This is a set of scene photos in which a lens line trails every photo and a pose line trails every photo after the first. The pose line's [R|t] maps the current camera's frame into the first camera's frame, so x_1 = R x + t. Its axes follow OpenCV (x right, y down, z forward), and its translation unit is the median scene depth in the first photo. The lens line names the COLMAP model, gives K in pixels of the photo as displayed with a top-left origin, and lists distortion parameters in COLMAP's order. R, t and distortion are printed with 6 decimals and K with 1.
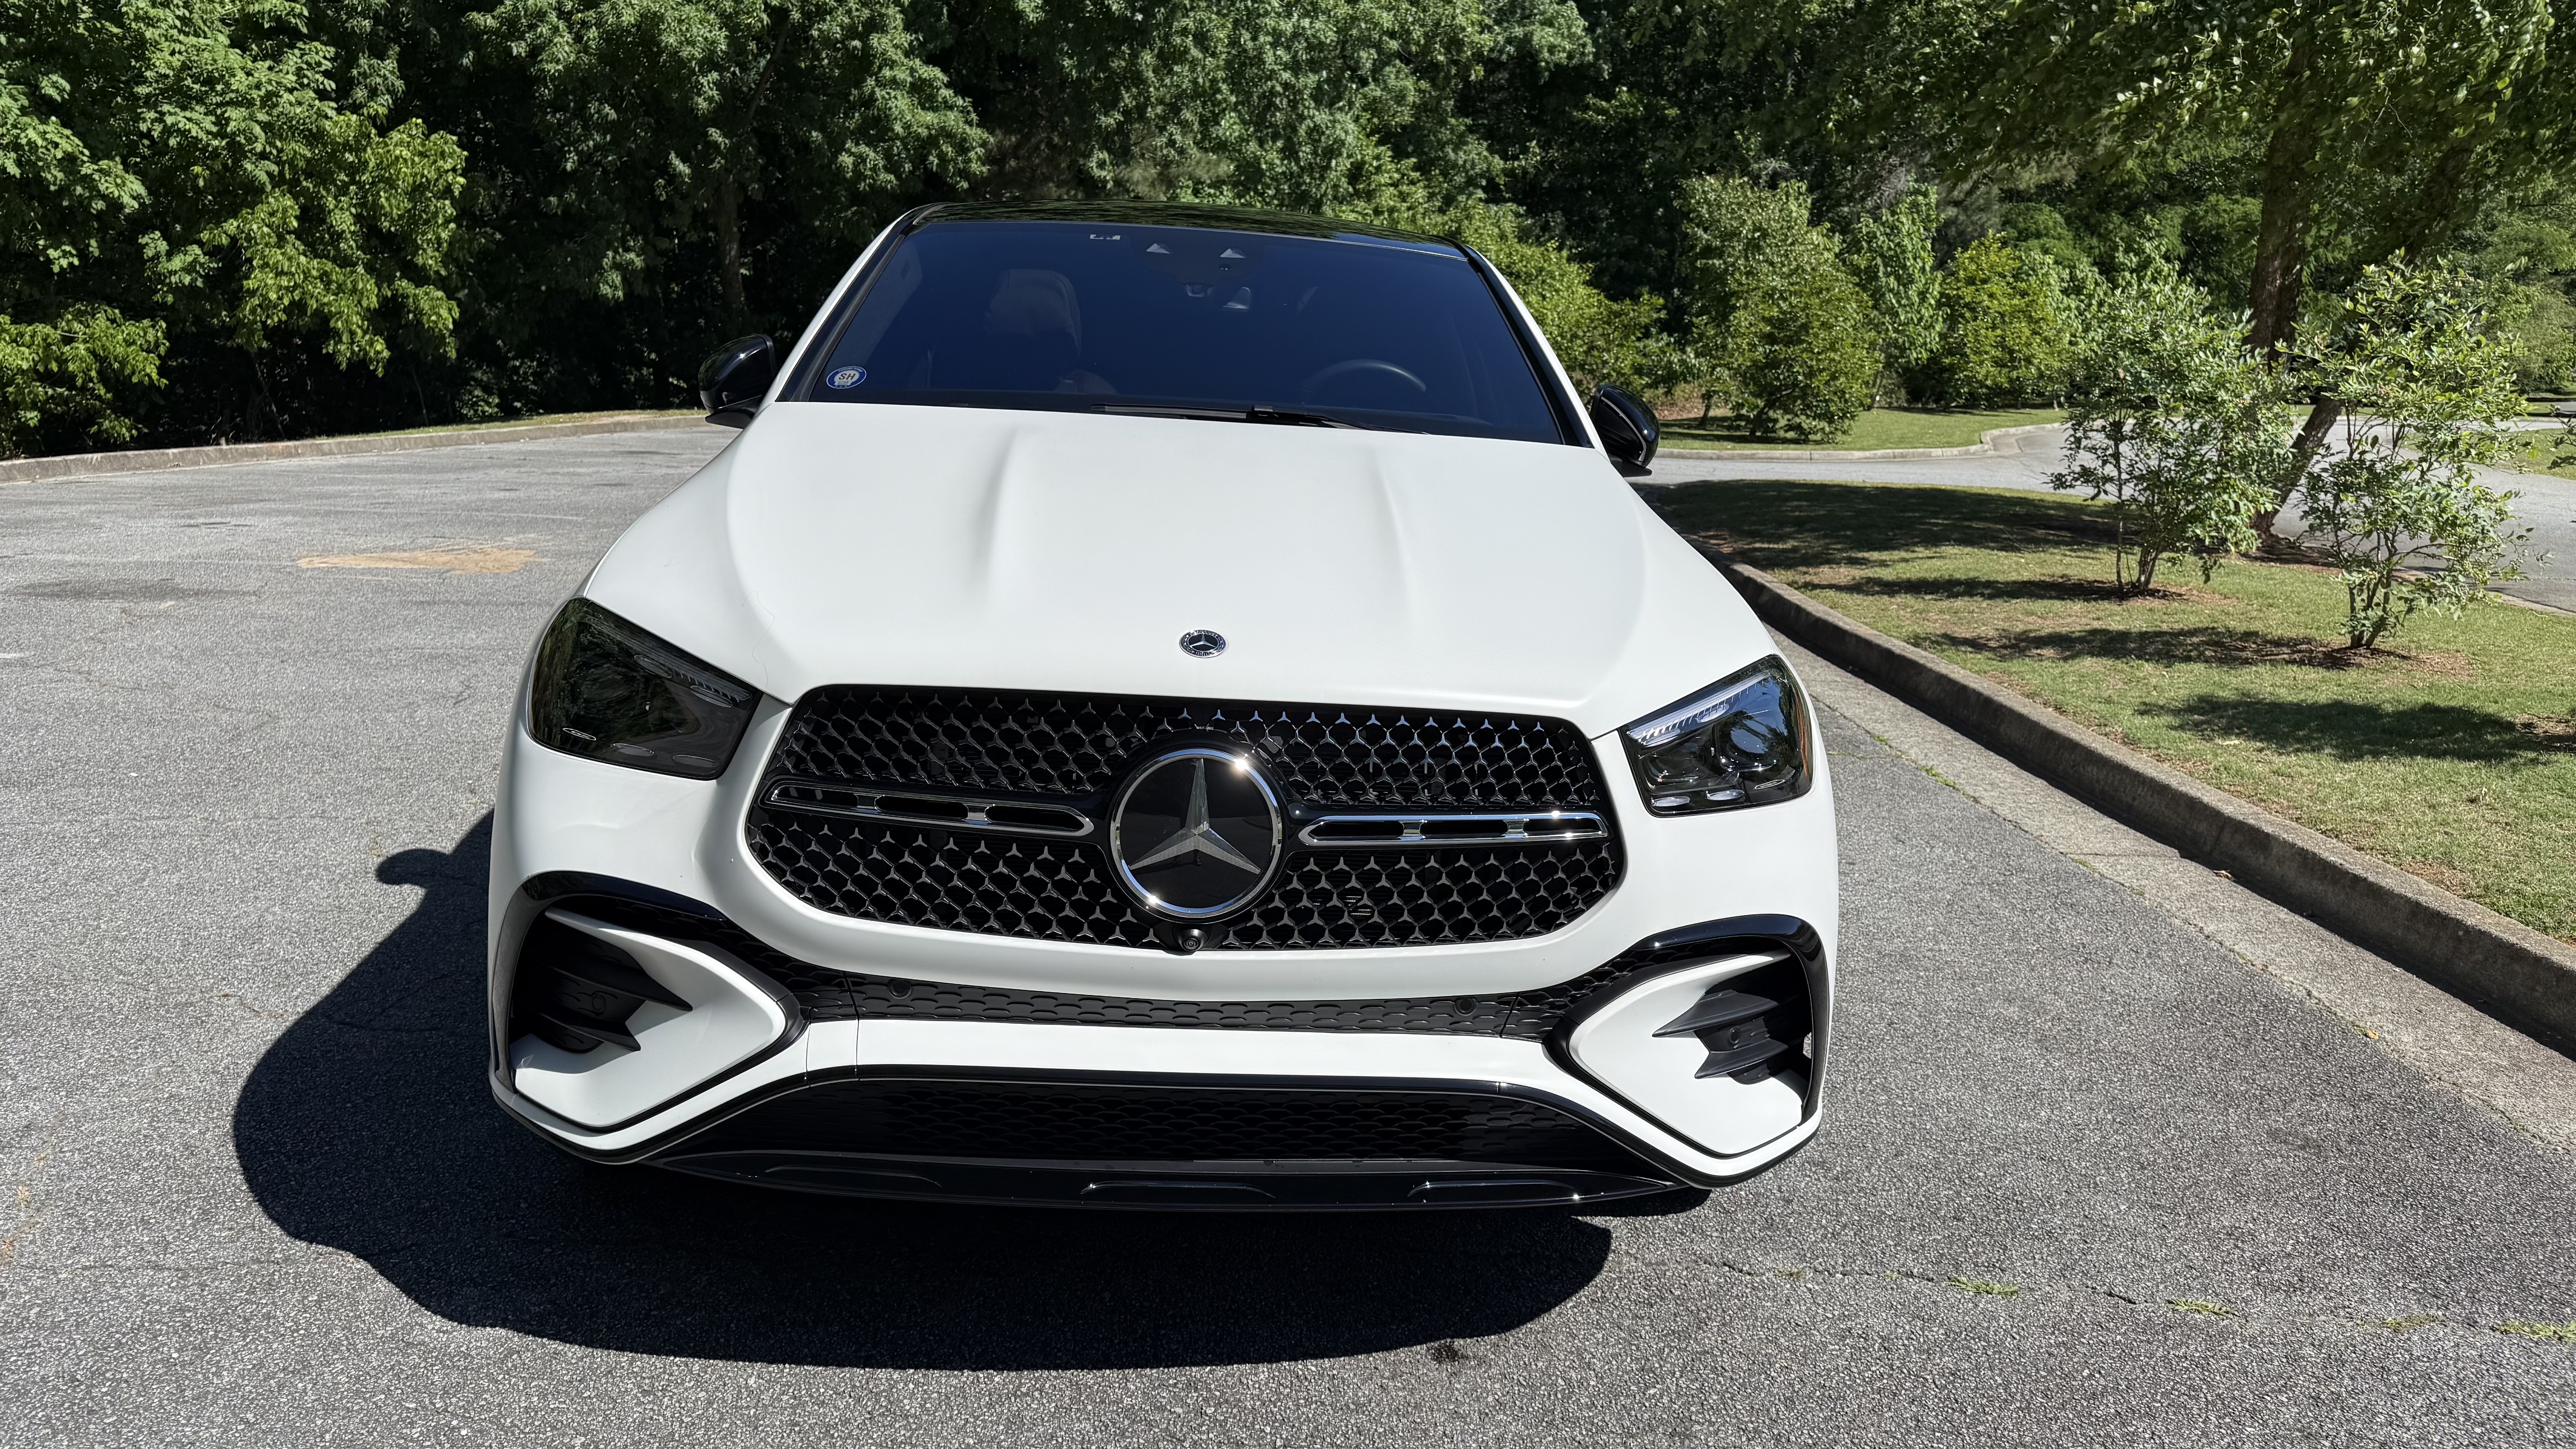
lens RADIAL K [[1776.5, 0, 1335.3], [0, 1776.5, 719.1], [0, 0, 1]] dist [0.028168, -0.002569]
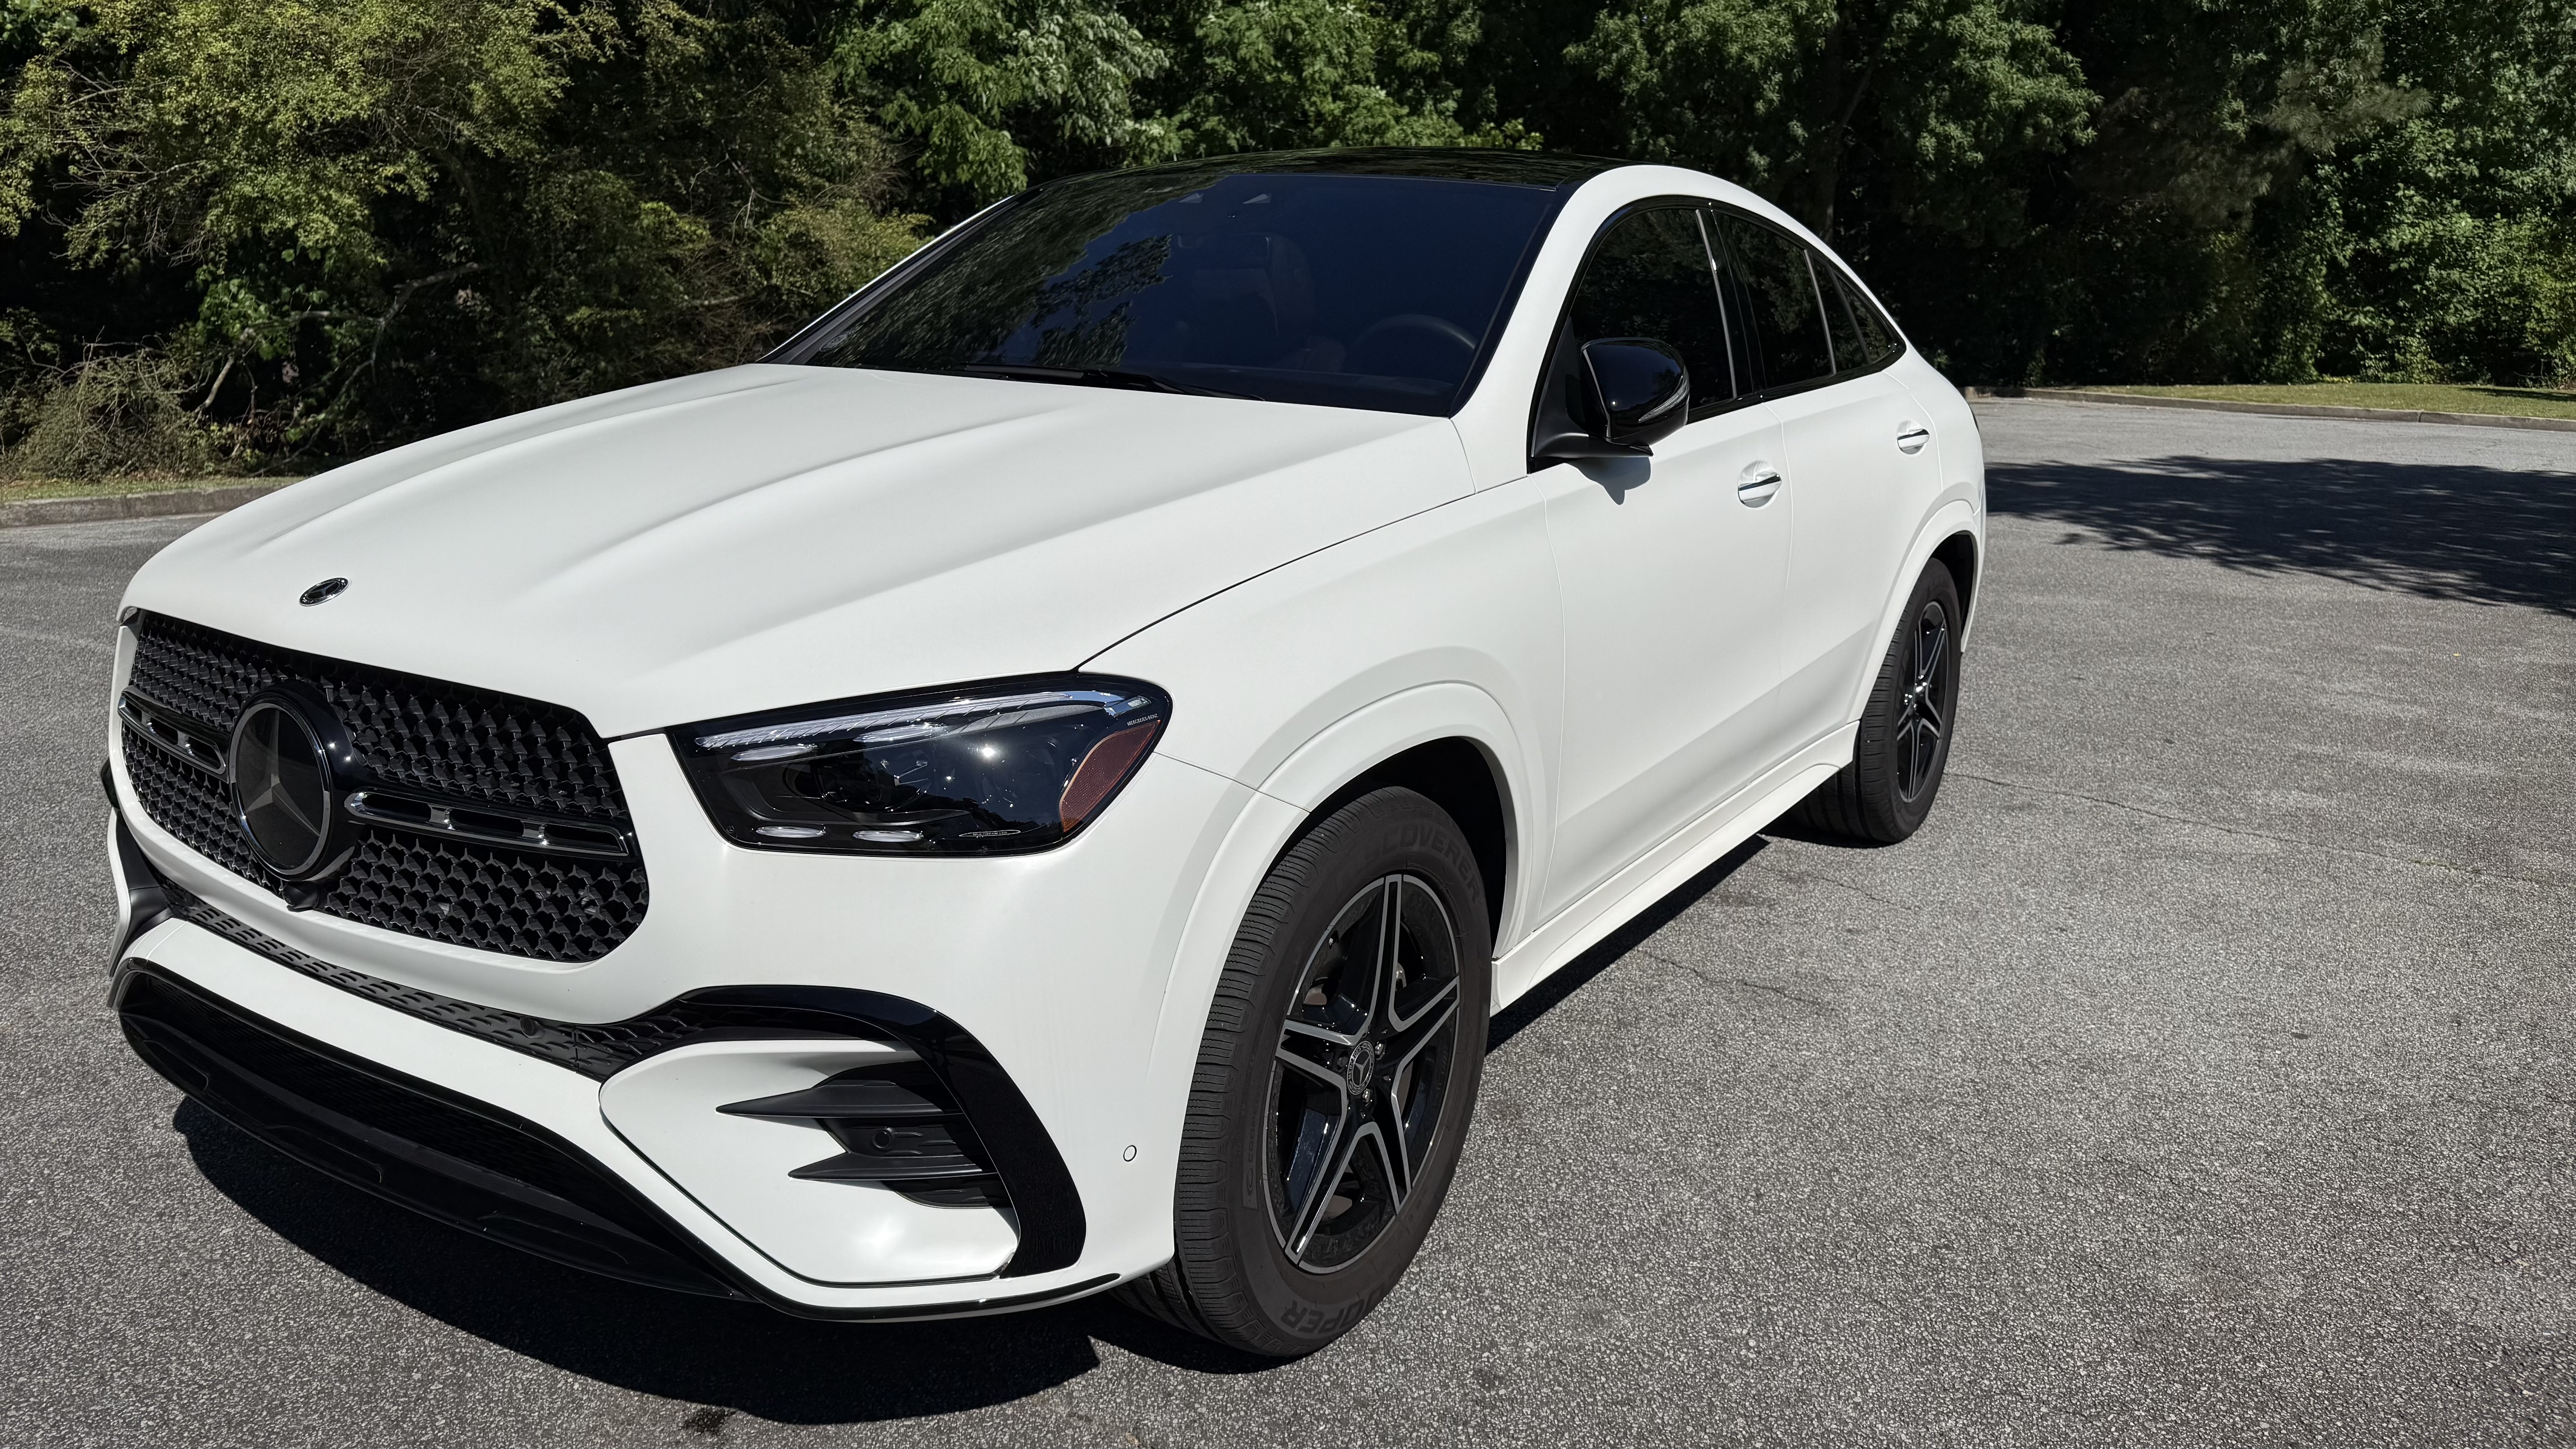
lens RADIAL K [[1776.5, 0, 1335.3], [0, 1776.5, 719.1], [0, 0, 1]] dist [0.028168, -0.002569]
pose [[0.790954, 0.095493, -0.604379, 0.805503], [-0.094736, 0.994948, 0.033223, -0.051512], [0.604498, 0.030978, 0.796004, 0.461325]]
